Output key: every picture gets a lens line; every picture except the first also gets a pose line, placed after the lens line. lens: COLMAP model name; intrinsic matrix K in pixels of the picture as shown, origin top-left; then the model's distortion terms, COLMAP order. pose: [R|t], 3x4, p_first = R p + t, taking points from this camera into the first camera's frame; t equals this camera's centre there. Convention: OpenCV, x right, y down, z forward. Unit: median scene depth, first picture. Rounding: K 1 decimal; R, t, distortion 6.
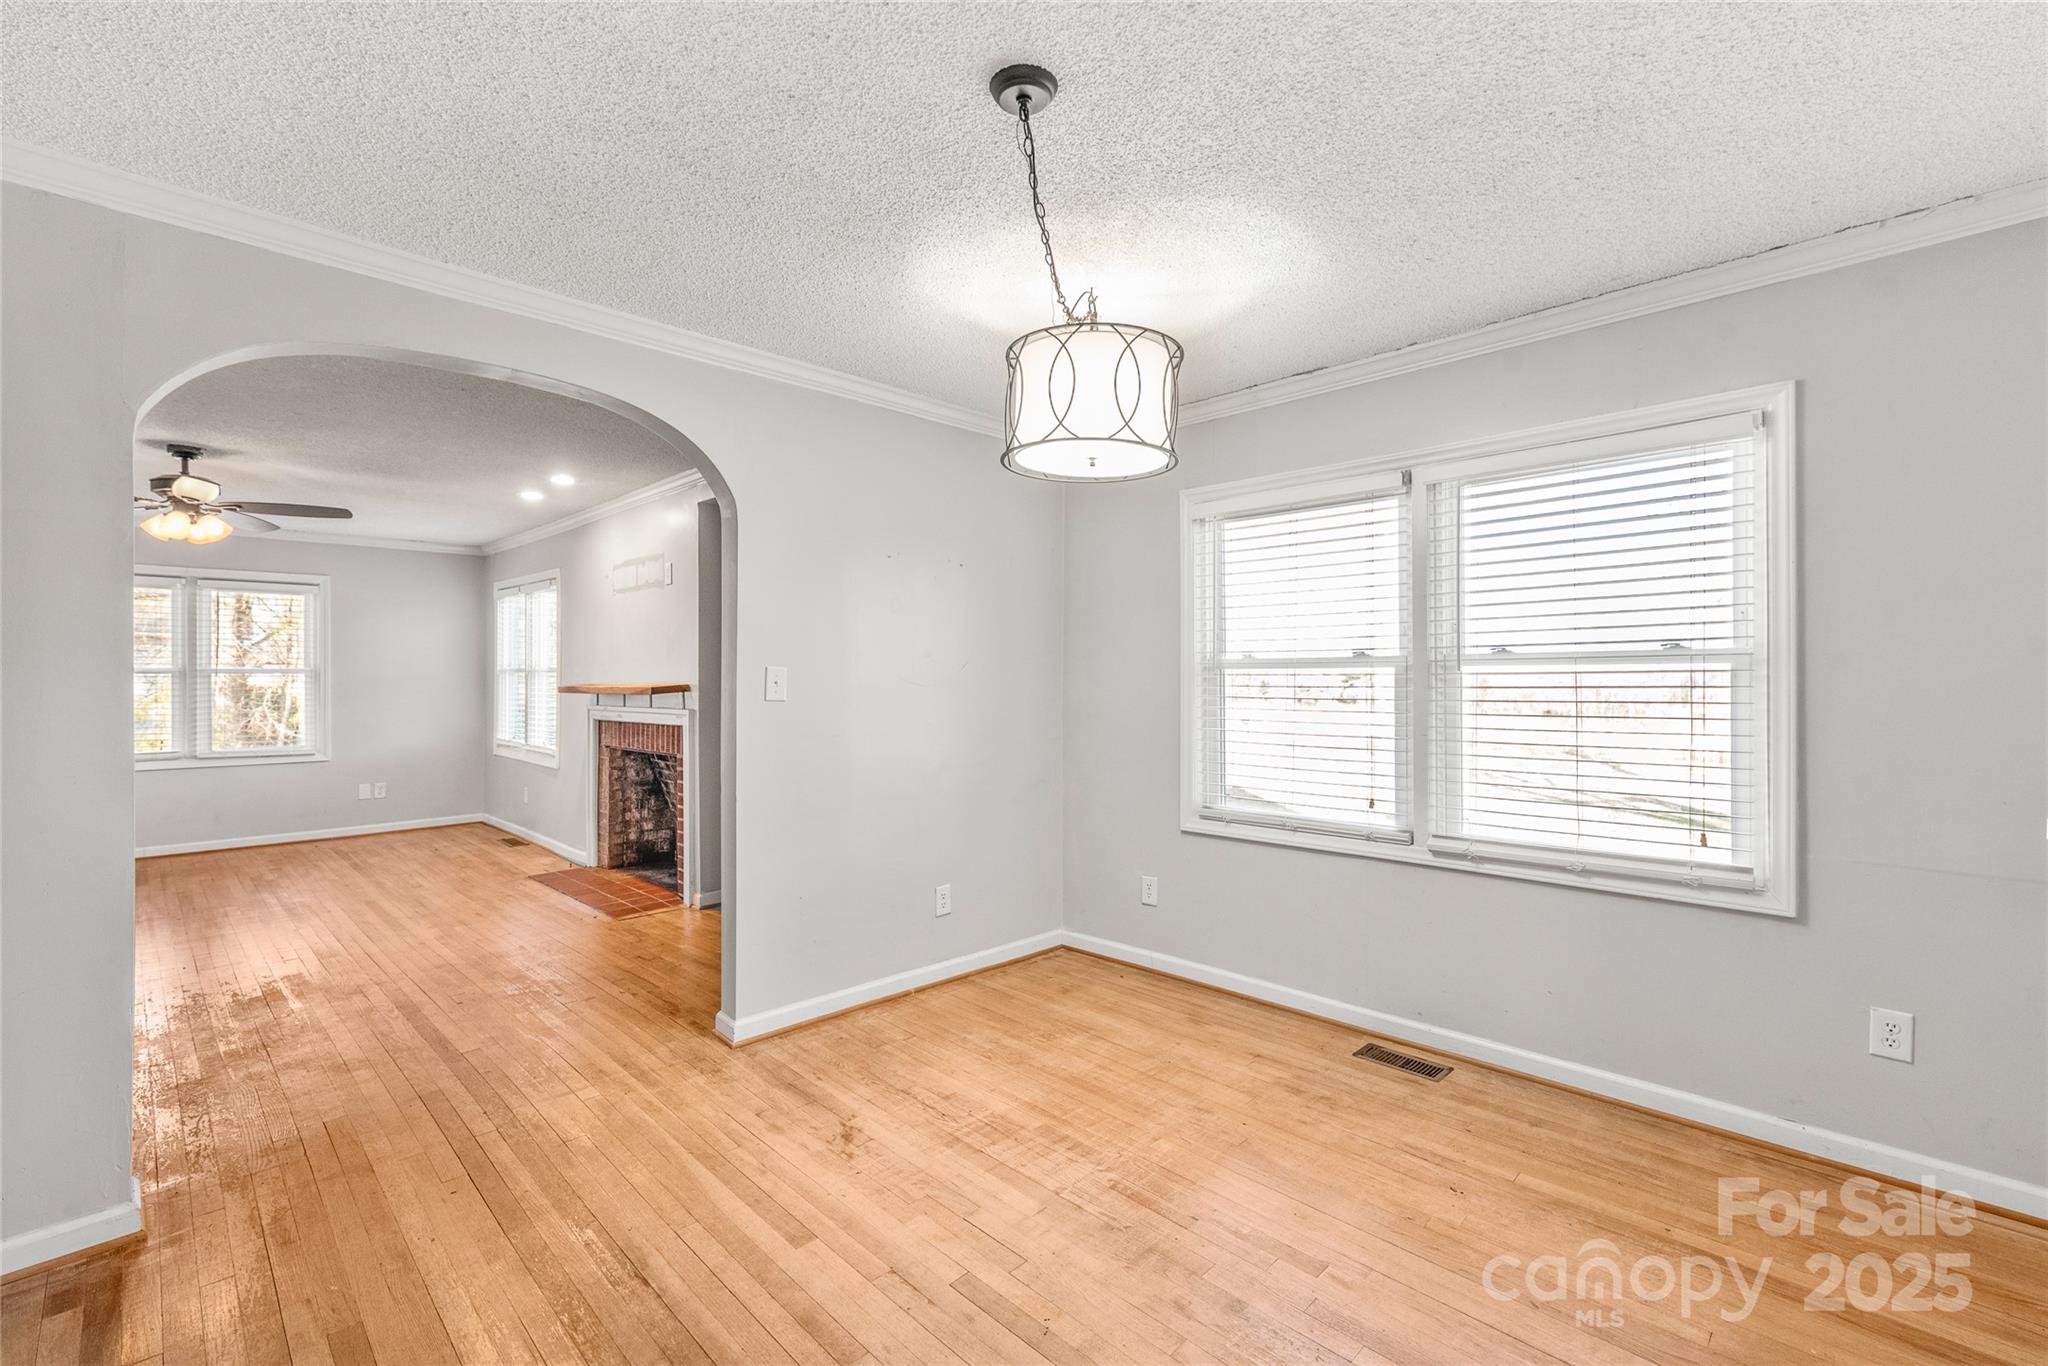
lens RADIAL K [[880.8, 0, 1030.1], [0, 880.8, 676.4], [0, 0, 1]] dist [-0.003558, -0.000541]
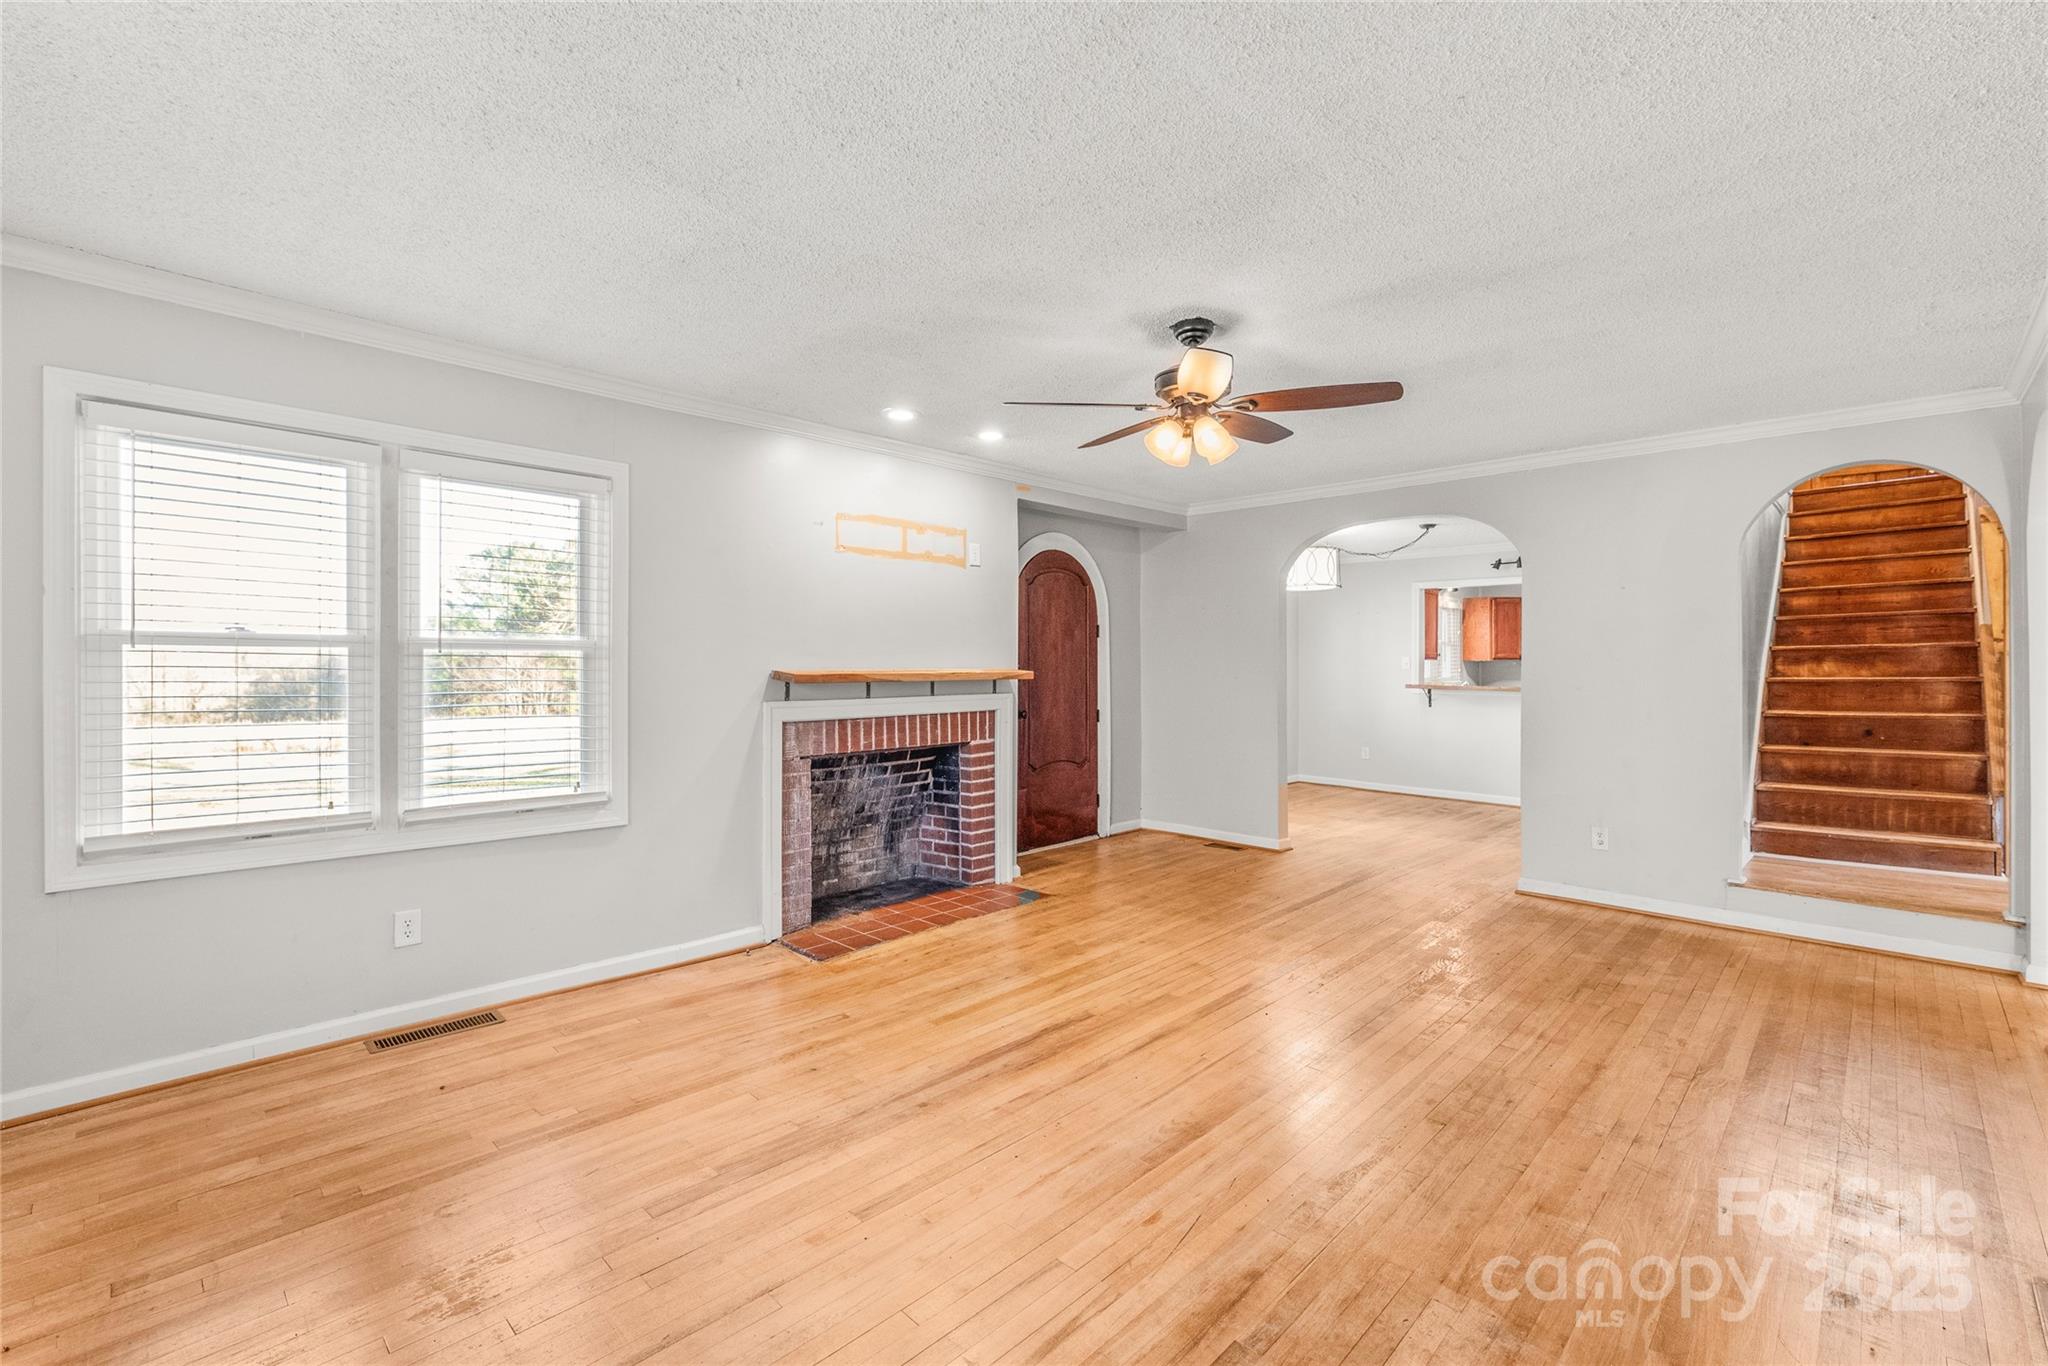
lens RADIAL K [[884.1, 0, 1022.4], [0, 884.1, 670.1], [0, 0, 1]] dist [-0.000629, -0.000434]
pose [[0.010332, -0.004652, 0.999936, -1.189555], [-0.002067, 0.999987, 0.004674, 0.004500], [-0.999944, -0.002116, 0.010322, 0.809288]]
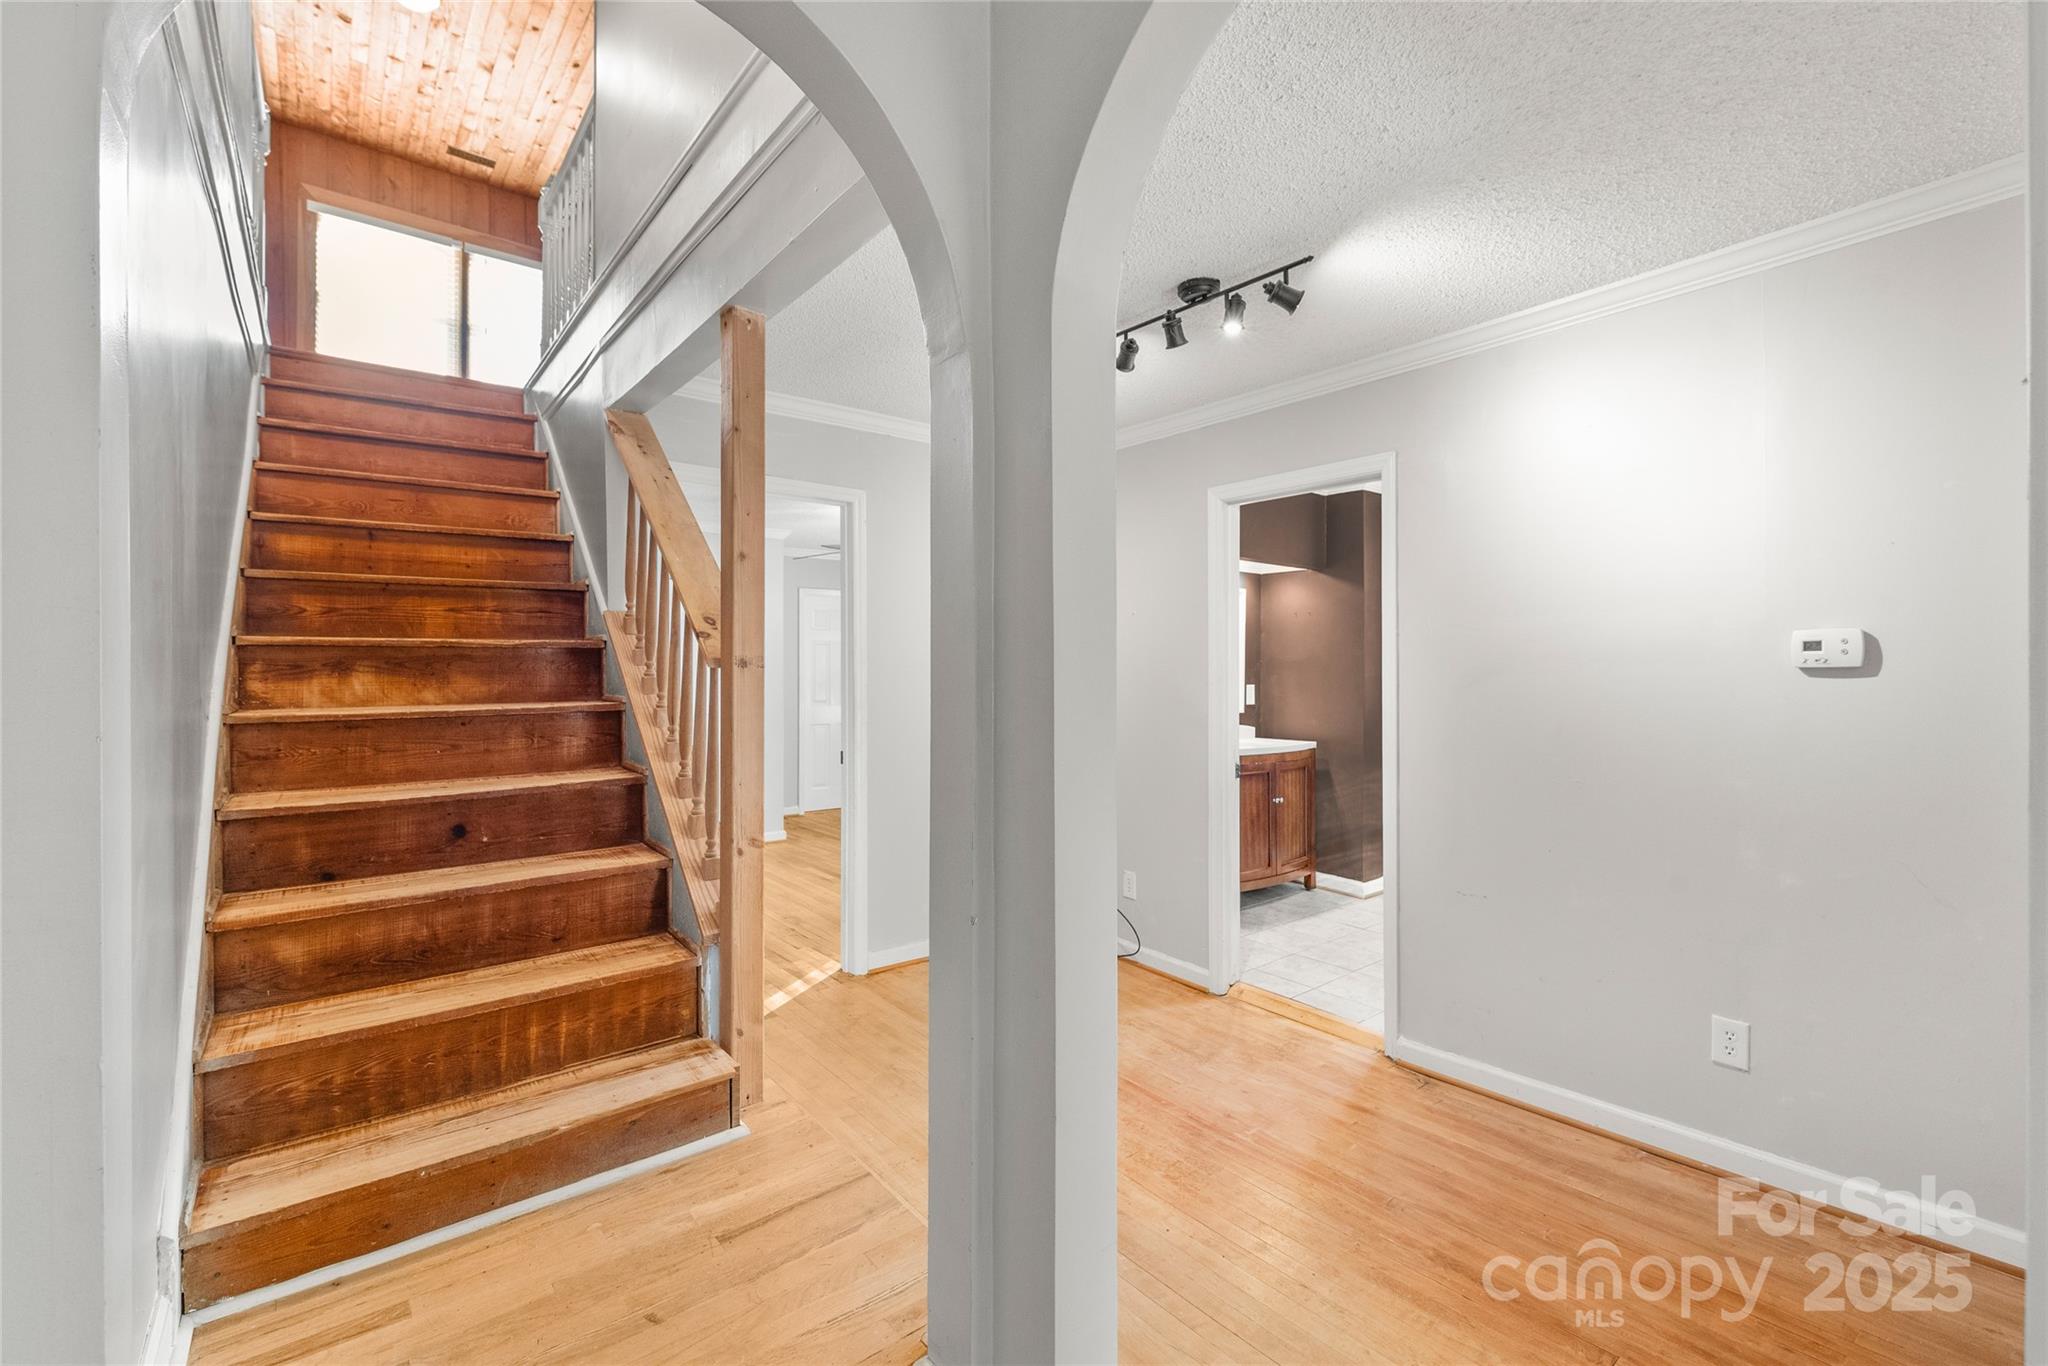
lens RADIAL K [[880.8, 0, 1030.1], [0, 880.8, 676.4], [0, 0, 1]] dist [-0.003558, -0.000541]
pose [[-0.992054, -0.004338, 0.125739, -0.612868], [-0.004330, 0.999991, 0.000342, -0.001789], [-0.125739, -0.000205, -0.992063, 0.341965]]
